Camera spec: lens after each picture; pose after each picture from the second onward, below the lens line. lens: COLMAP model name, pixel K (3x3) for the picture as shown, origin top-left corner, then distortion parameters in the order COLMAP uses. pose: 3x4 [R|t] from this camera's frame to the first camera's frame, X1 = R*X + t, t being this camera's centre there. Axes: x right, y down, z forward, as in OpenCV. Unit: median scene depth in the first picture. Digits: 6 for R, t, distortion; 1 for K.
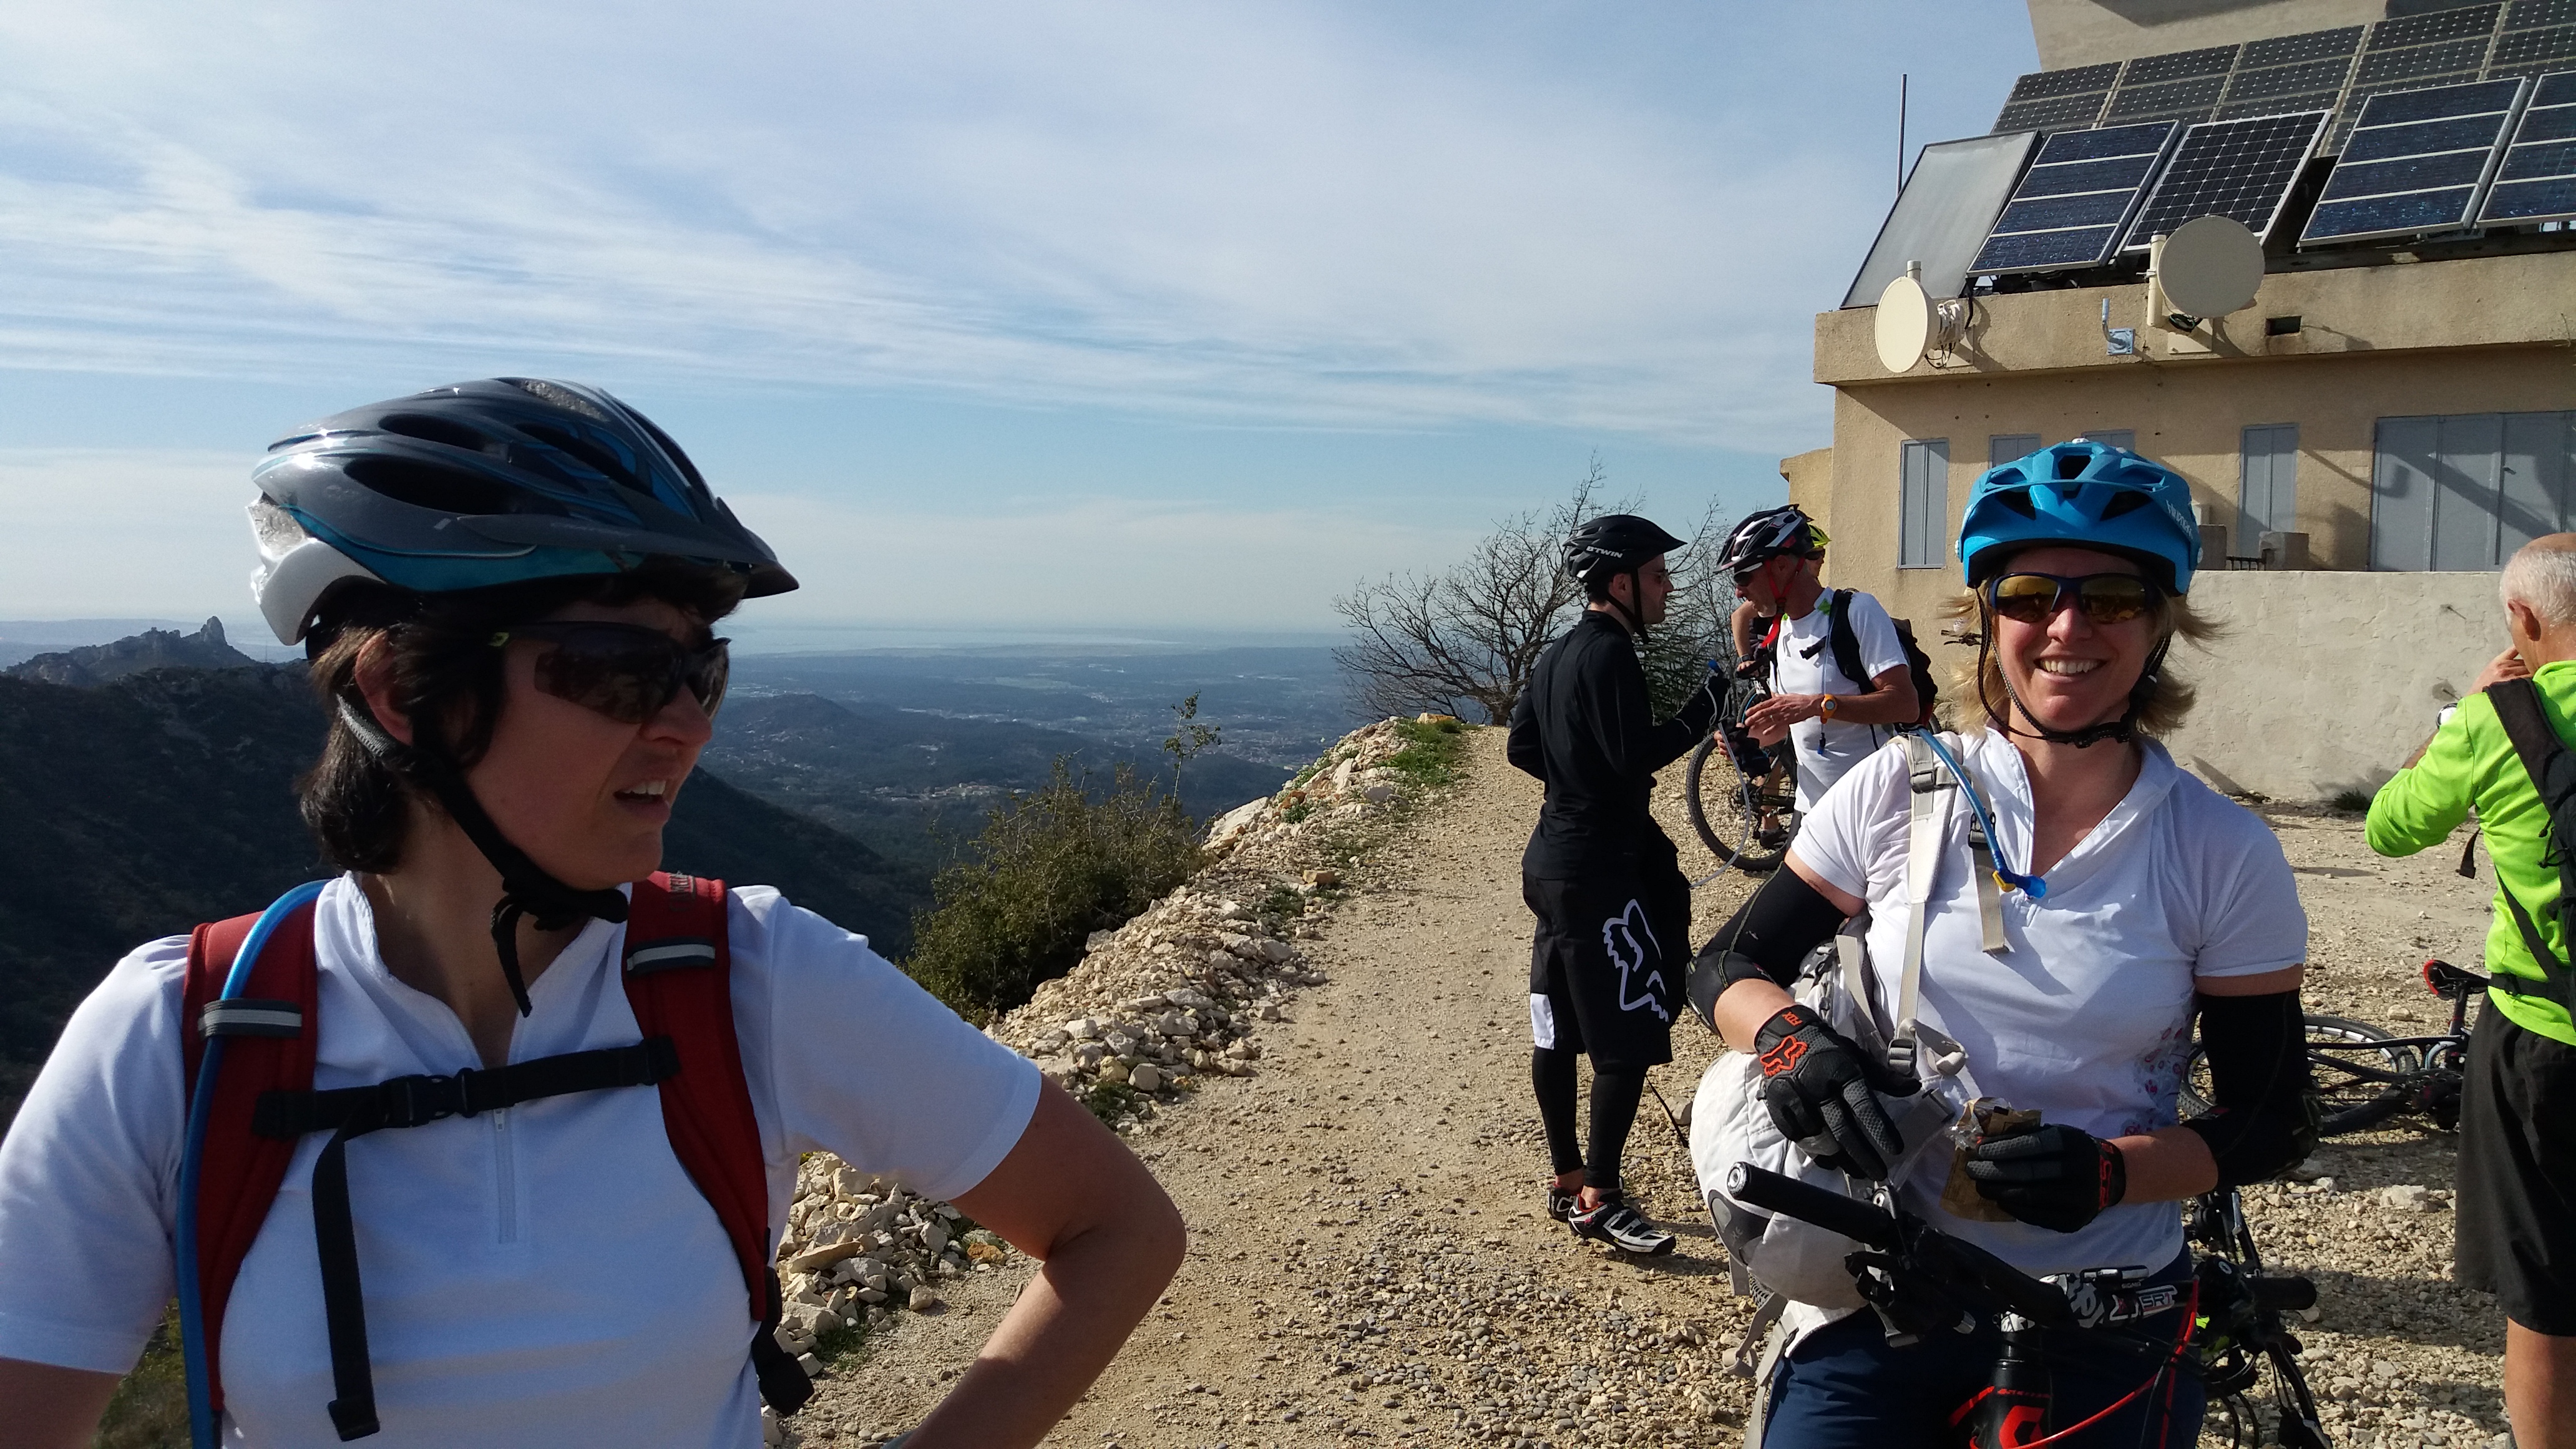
lens RADIAL K [[2053.3, 0, 1321.6], [0, 2053.3, 772.9], [0, 0, 1]] dist [0.092252, -0.240618]
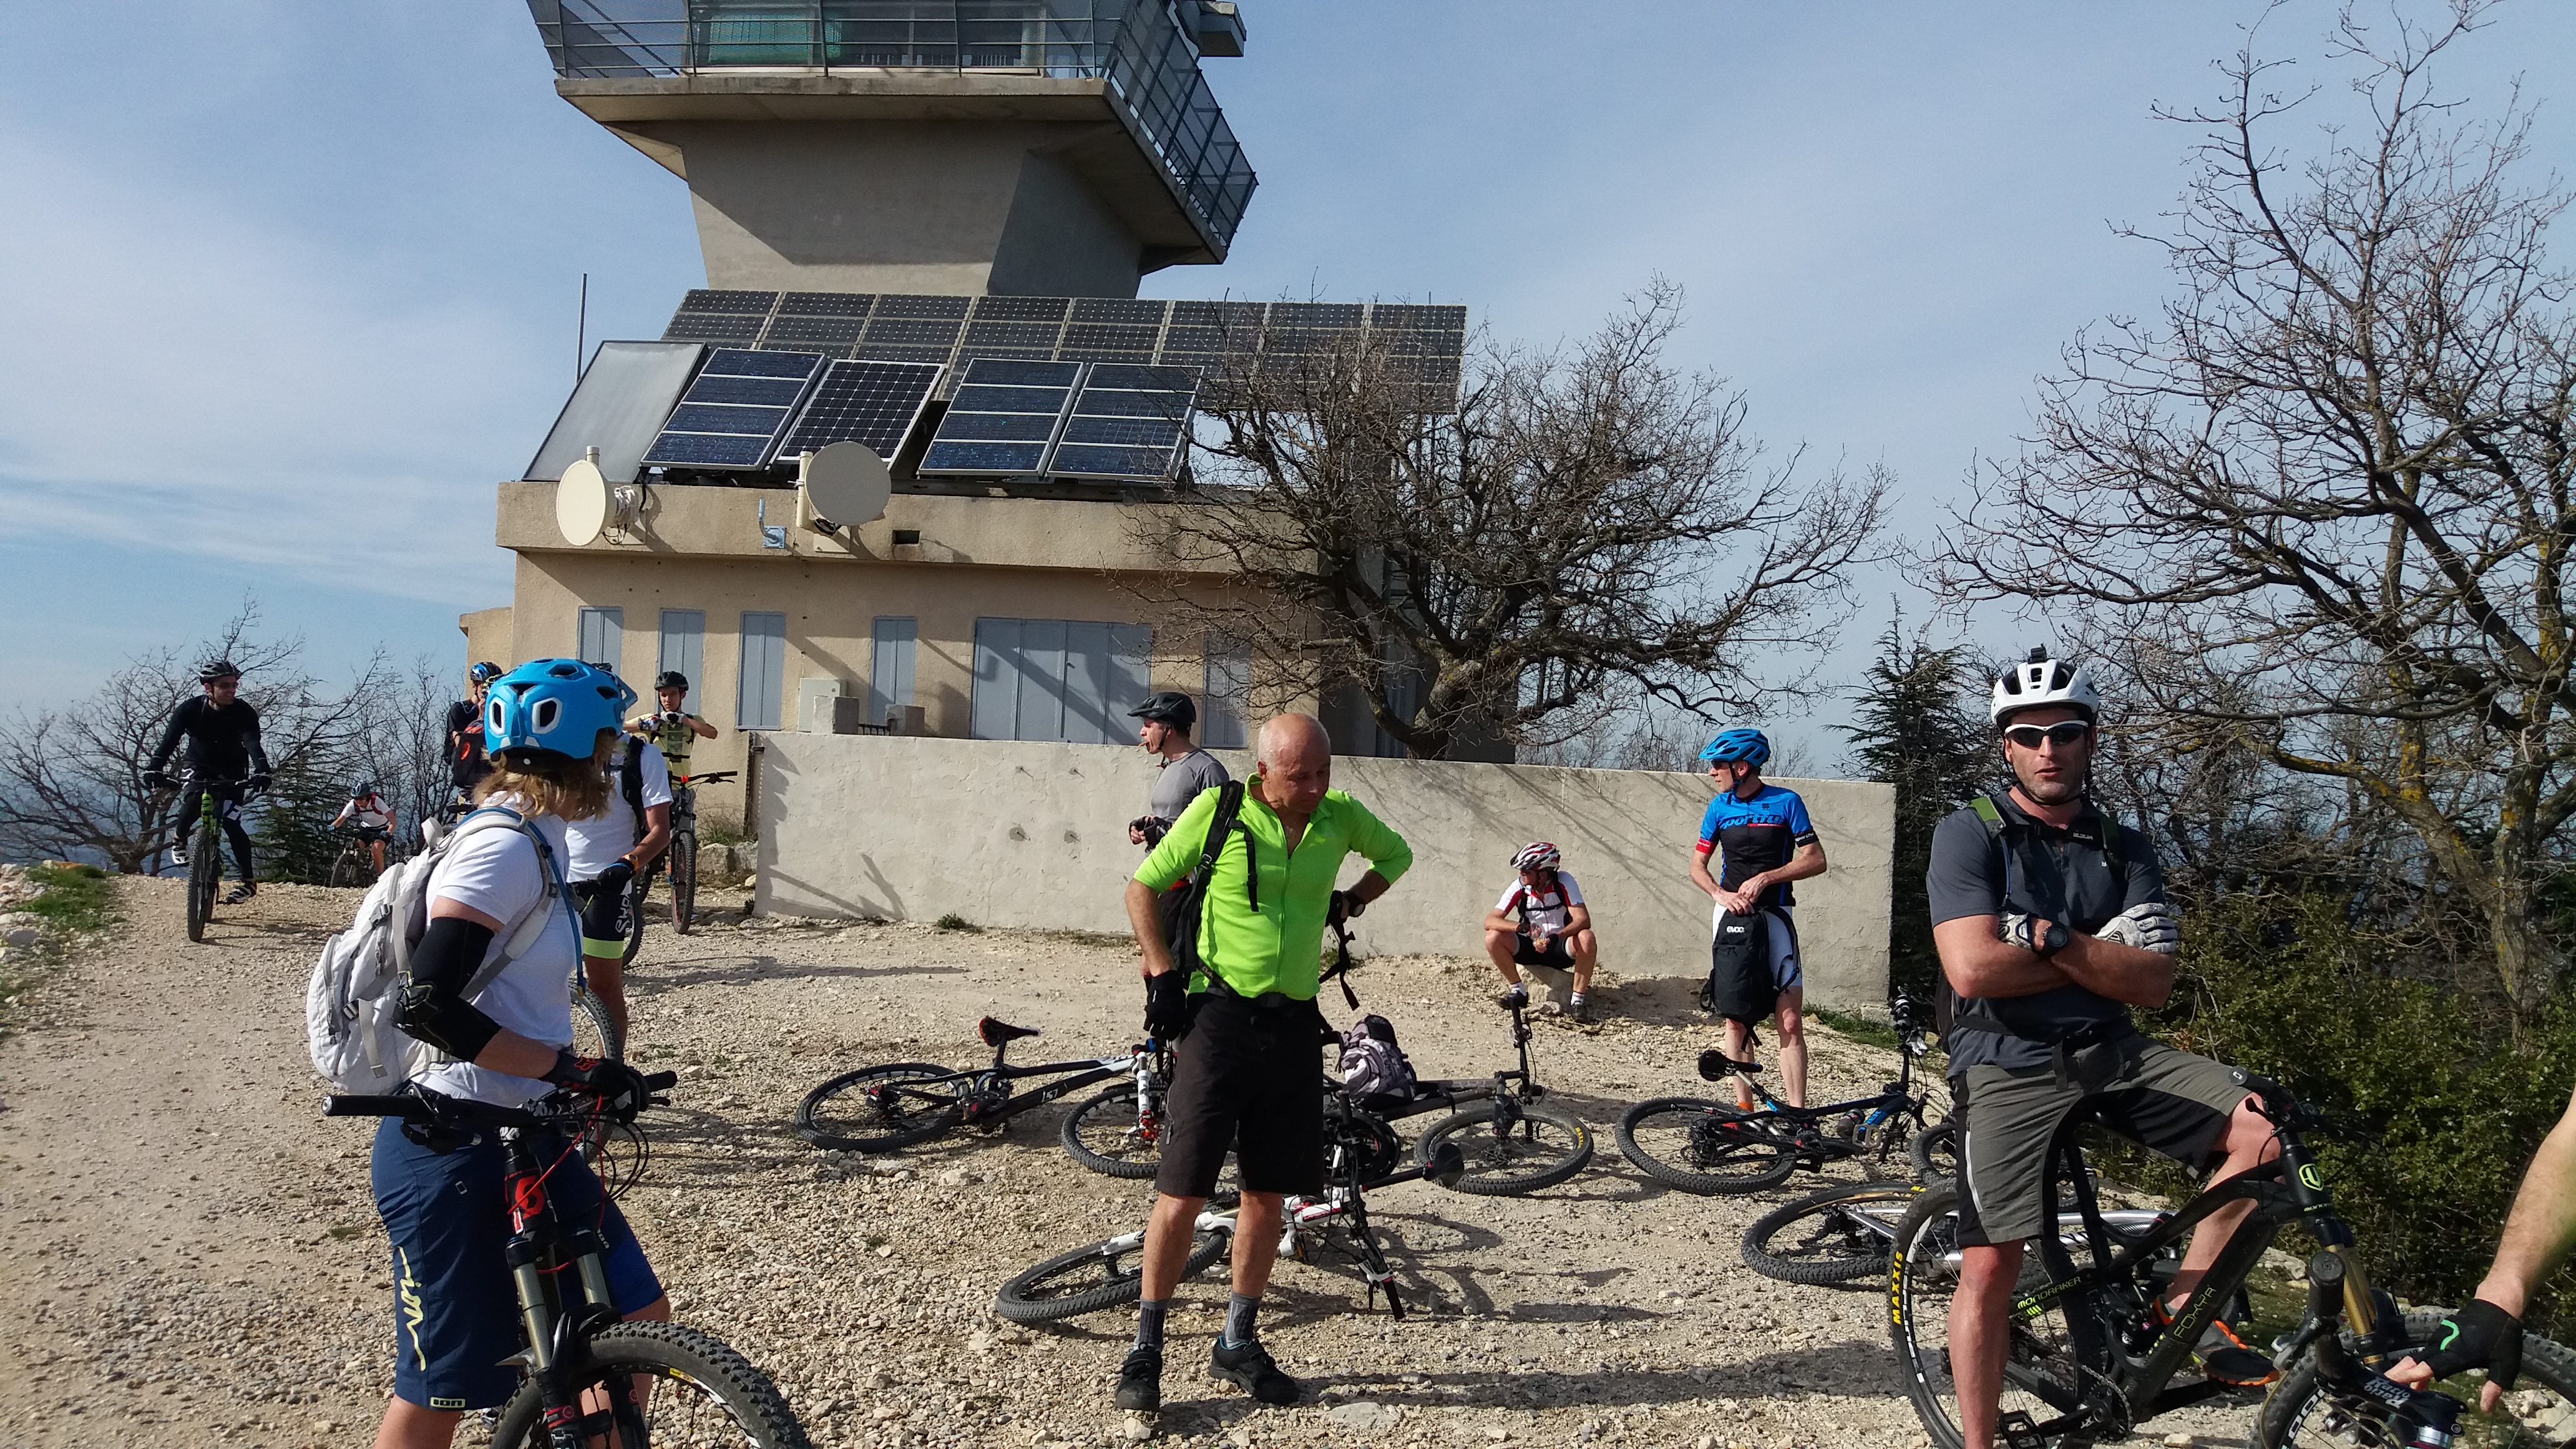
lens RADIAL K [[2065.7, 0, 1293.7], [0, 2065.7, 751.4], [0, 0, 1]] dist [0.103721, -0.200189]
pose [[0.820596, 0.032063, 0.570609, -0.036895], [0.018078, 0.996469, -0.081990, 0.012266], [-0.571223, 0.077597, 0.817119, -0.109363]]
